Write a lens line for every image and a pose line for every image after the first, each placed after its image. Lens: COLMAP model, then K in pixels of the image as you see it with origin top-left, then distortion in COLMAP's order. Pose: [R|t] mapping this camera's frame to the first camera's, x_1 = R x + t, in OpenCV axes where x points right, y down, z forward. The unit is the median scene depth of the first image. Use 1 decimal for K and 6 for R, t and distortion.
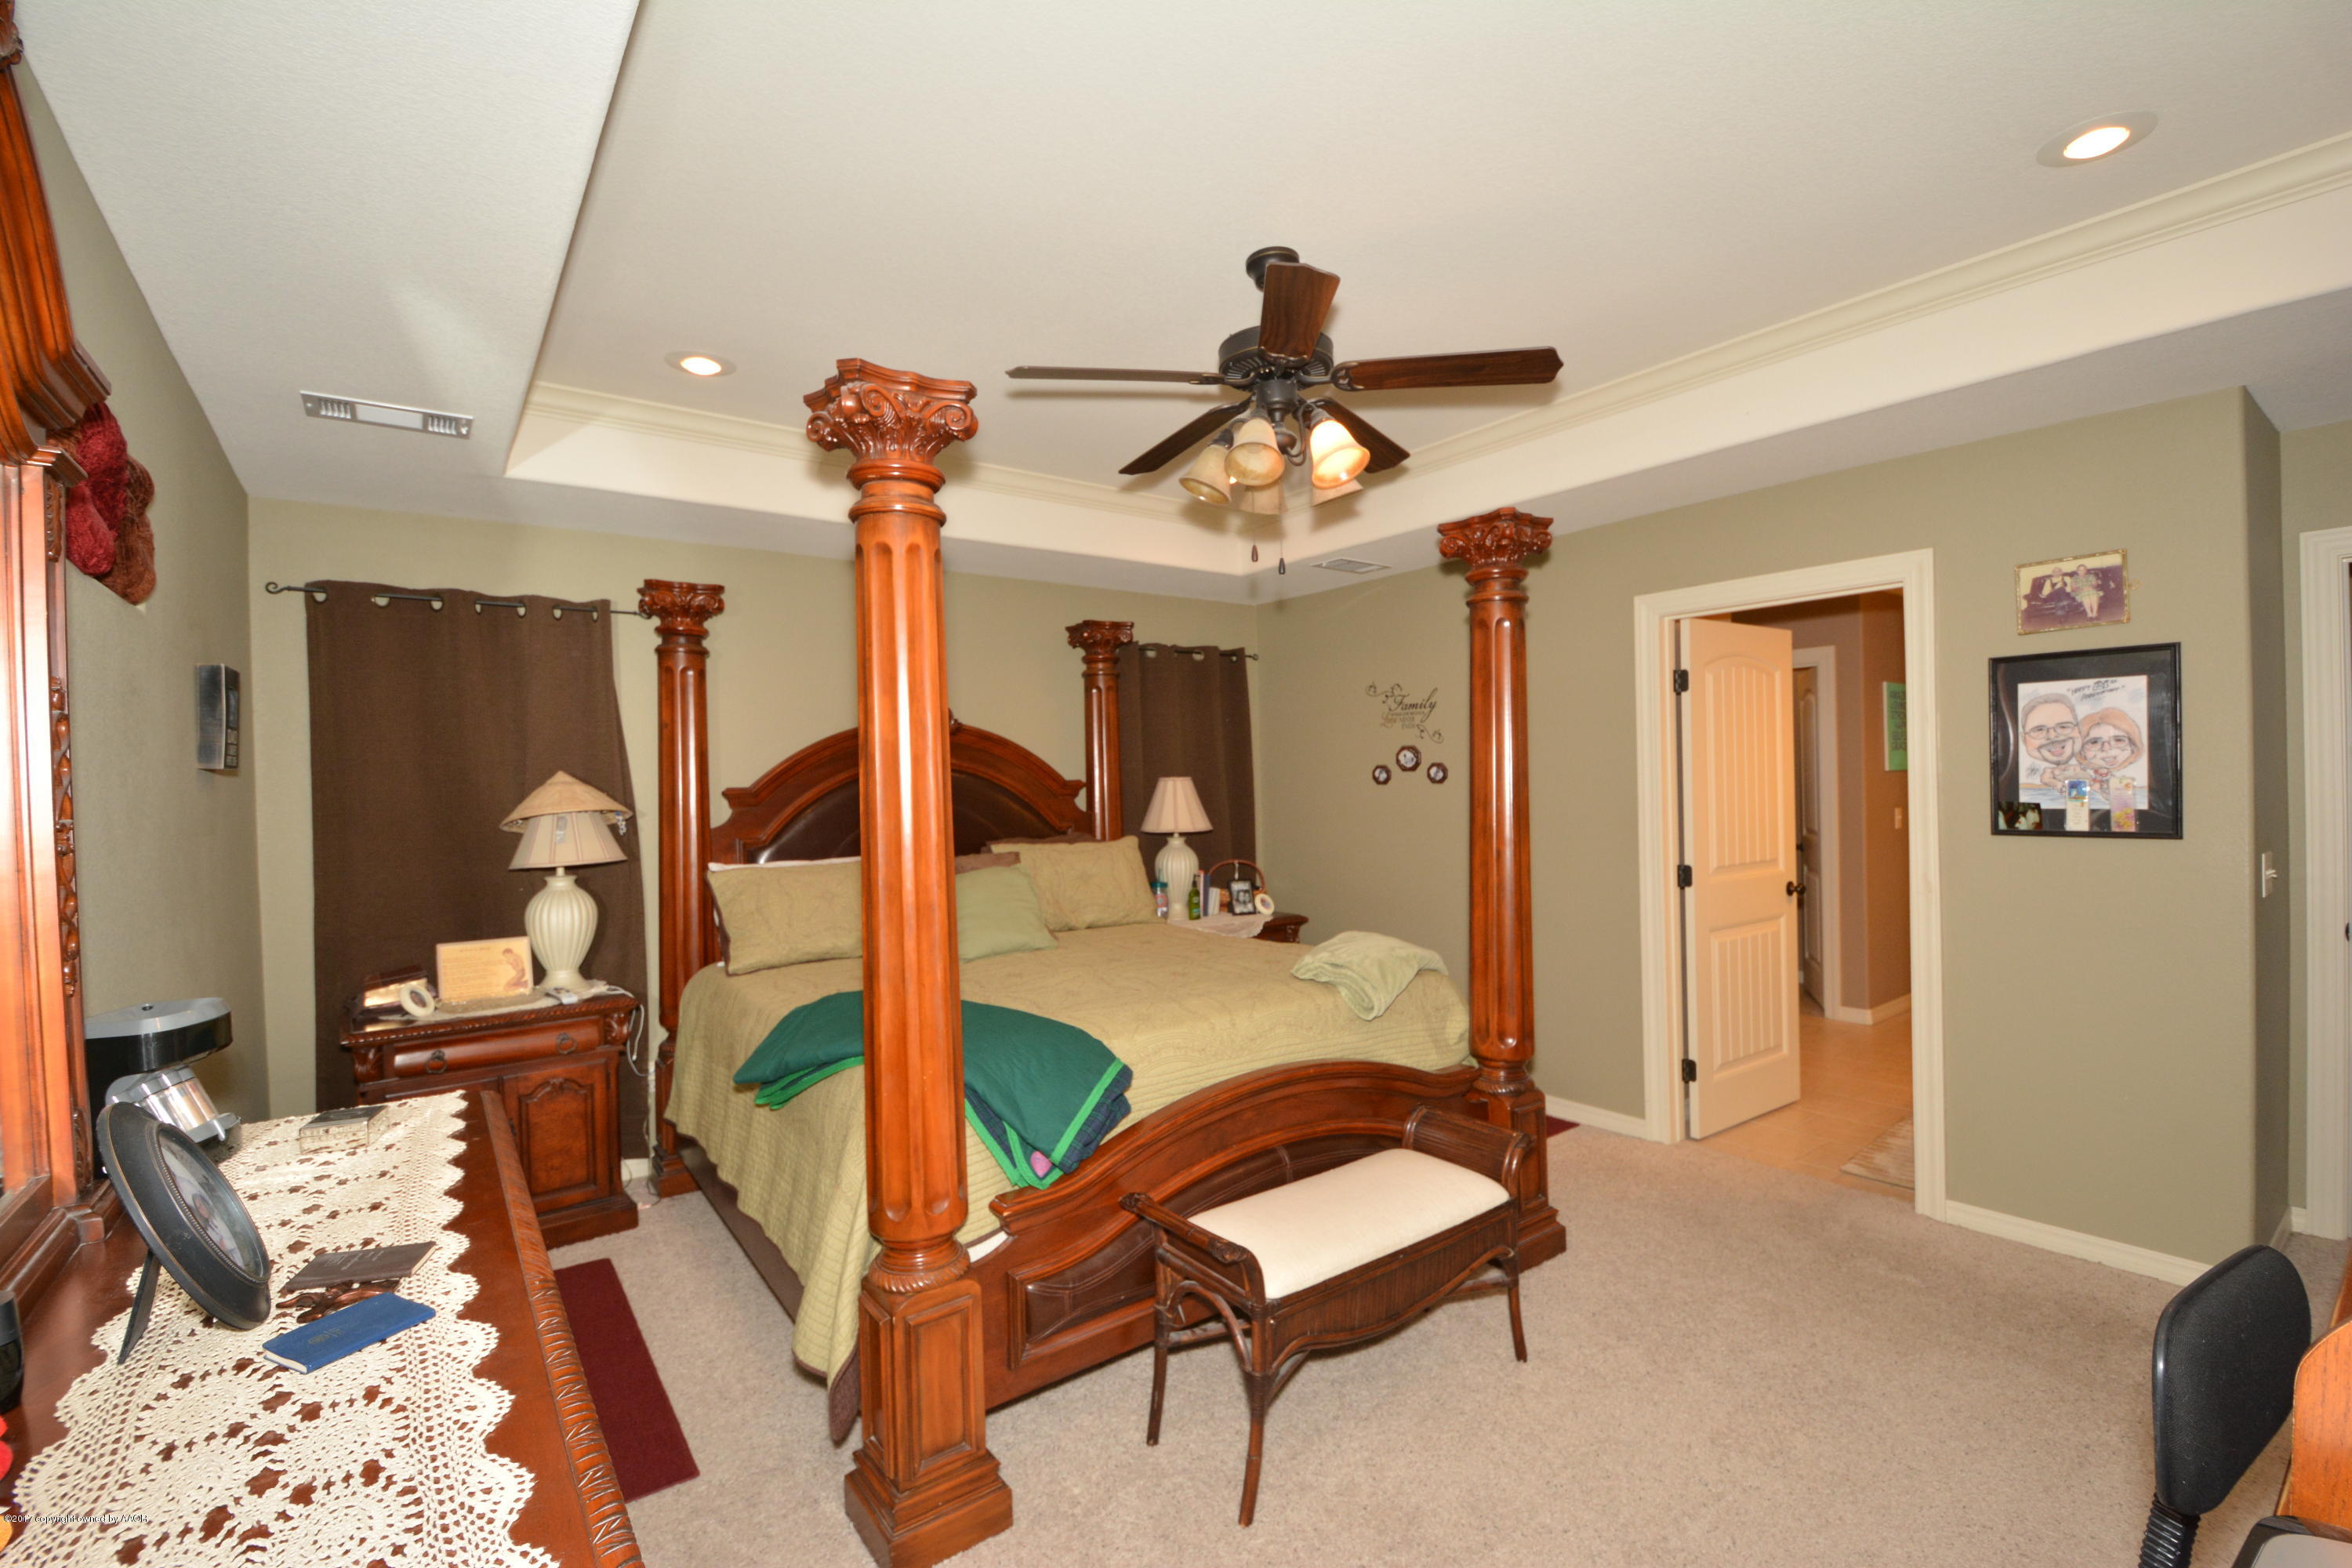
lens RADIAL K [[1025.1, 0, 1182.0], [0, 1025.1, 796.9], [0, 0, 1]] dist [0.015270, -0.021671]
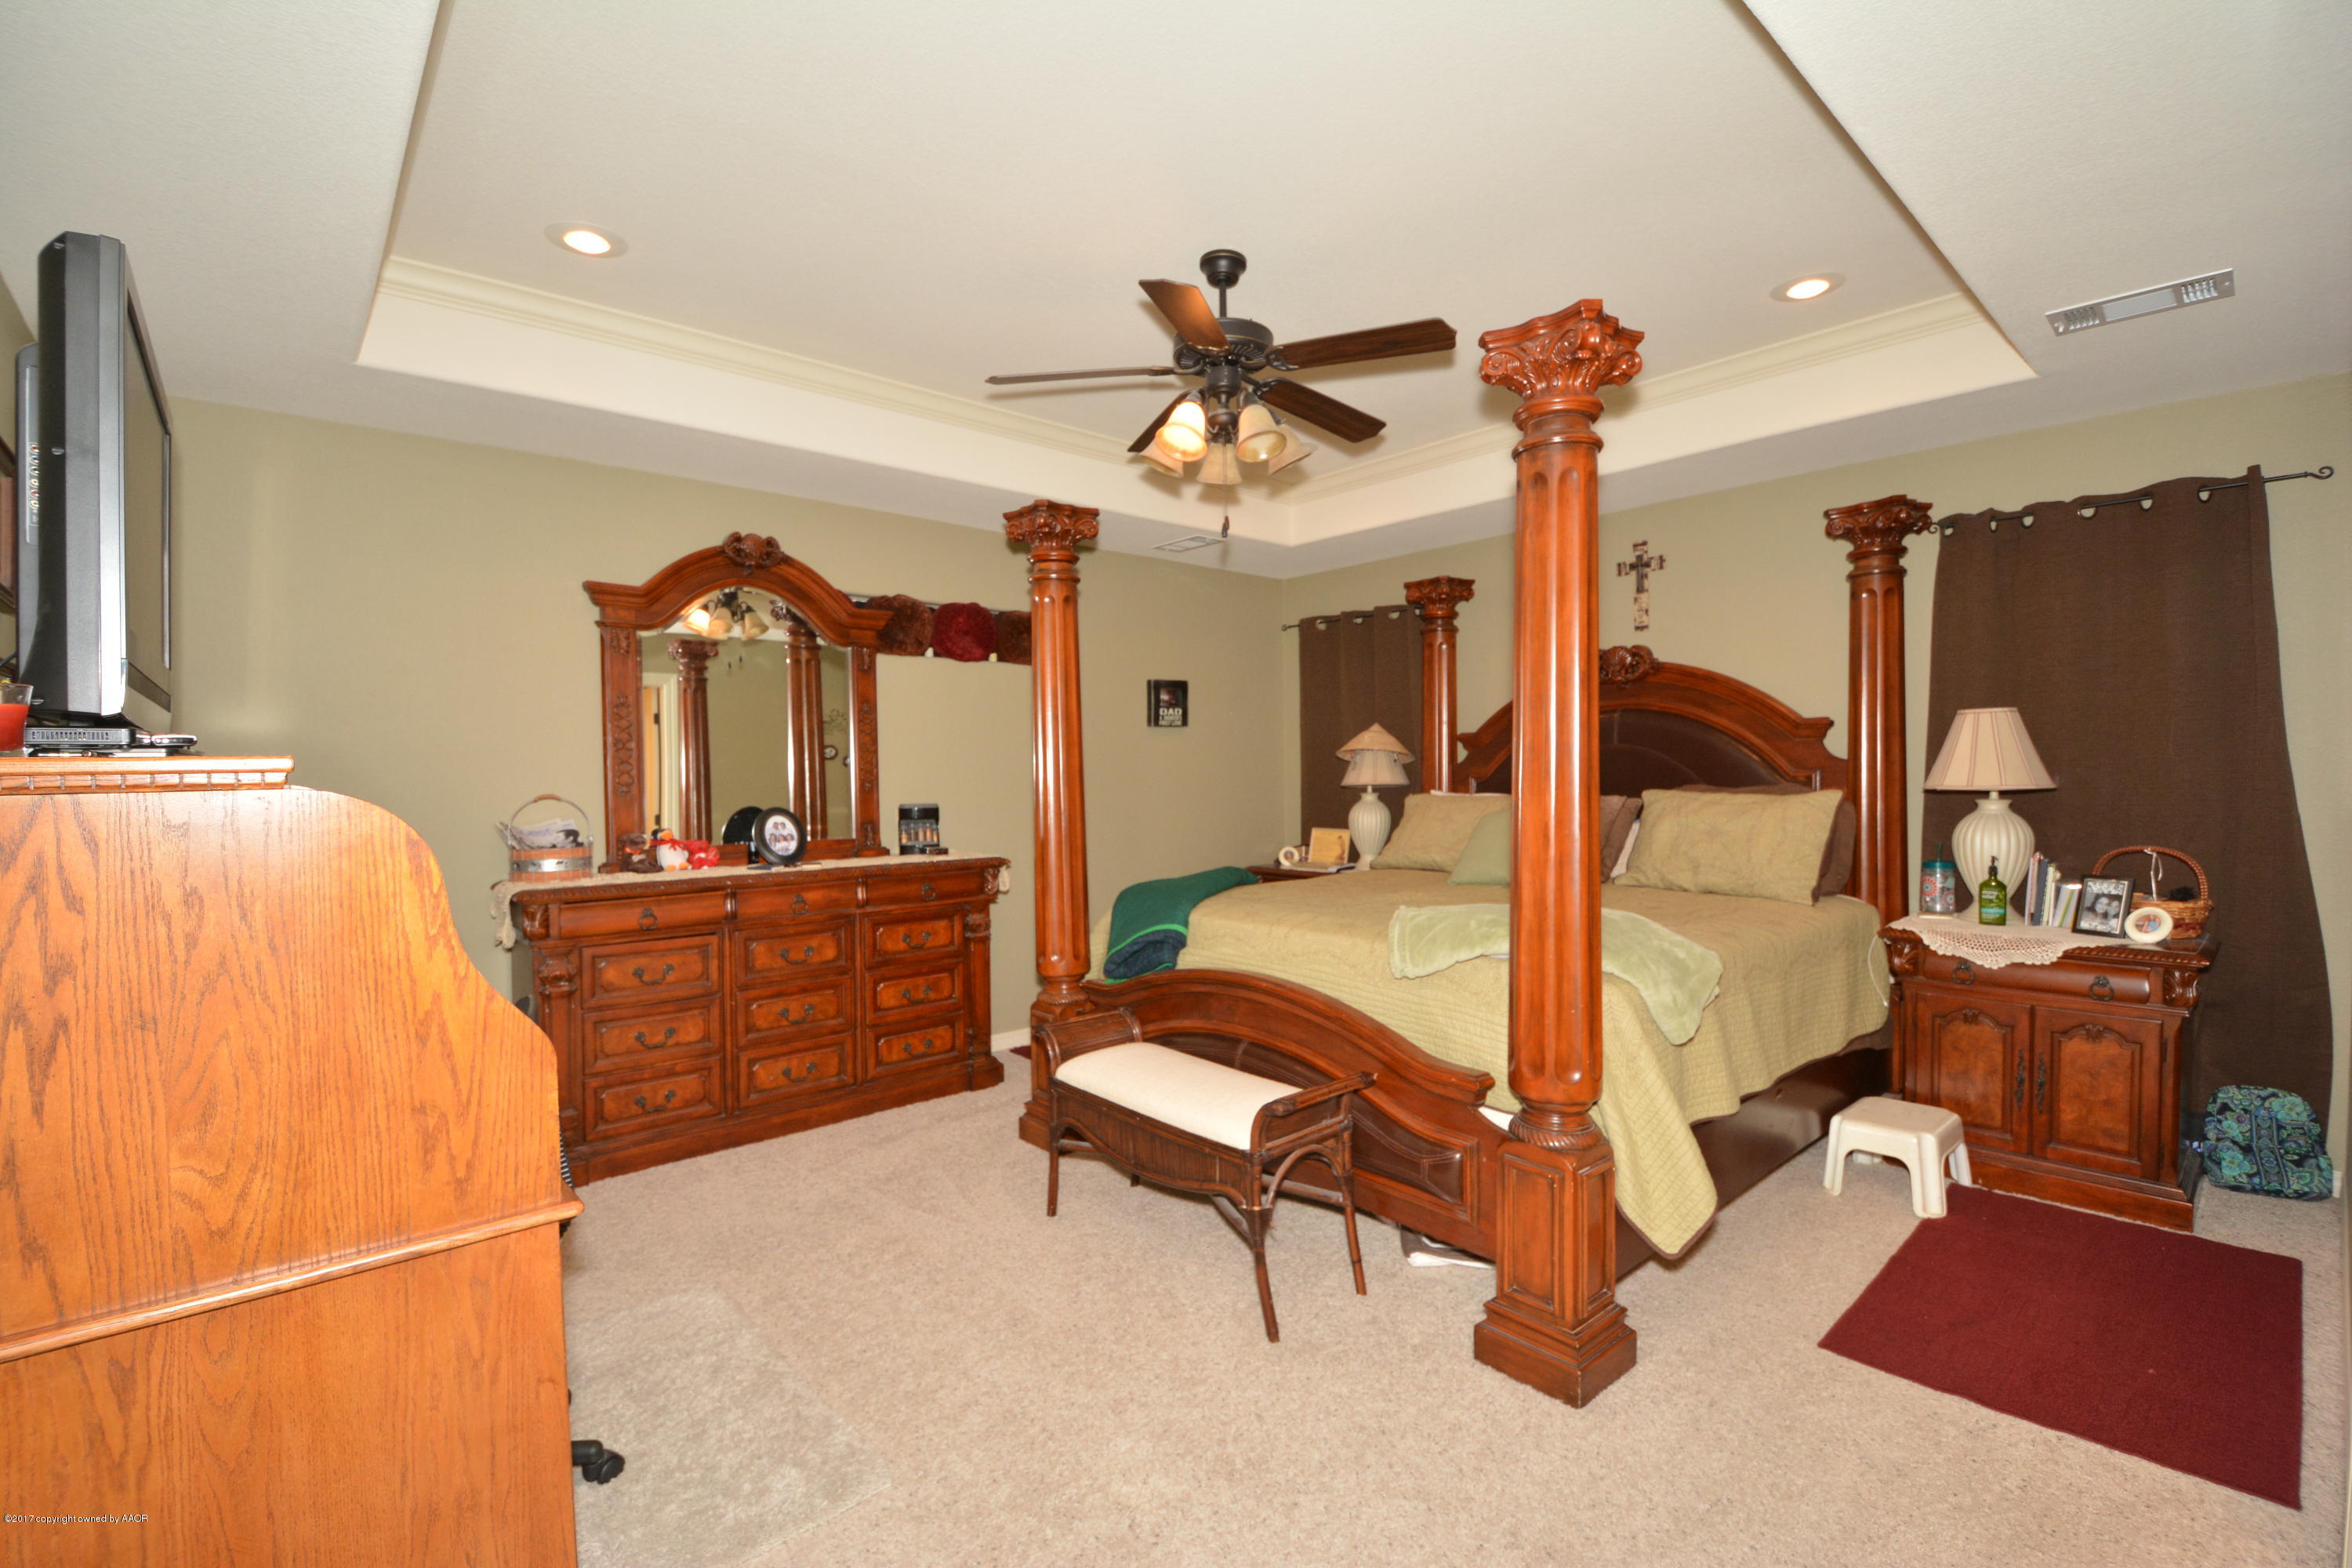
lens RADIAL K [[1025.1, 0, 1182.0], [0, 1025.1, 796.9], [0, 0, 1]] dist [0.015270, -0.021671]
pose [[0.048021, 0.040434, -0.998028, 0.693978], [-0.008529, 0.999161, 0.040069, 0.018718], [0.998810, 0.006588, 0.048325, 0.501429]]
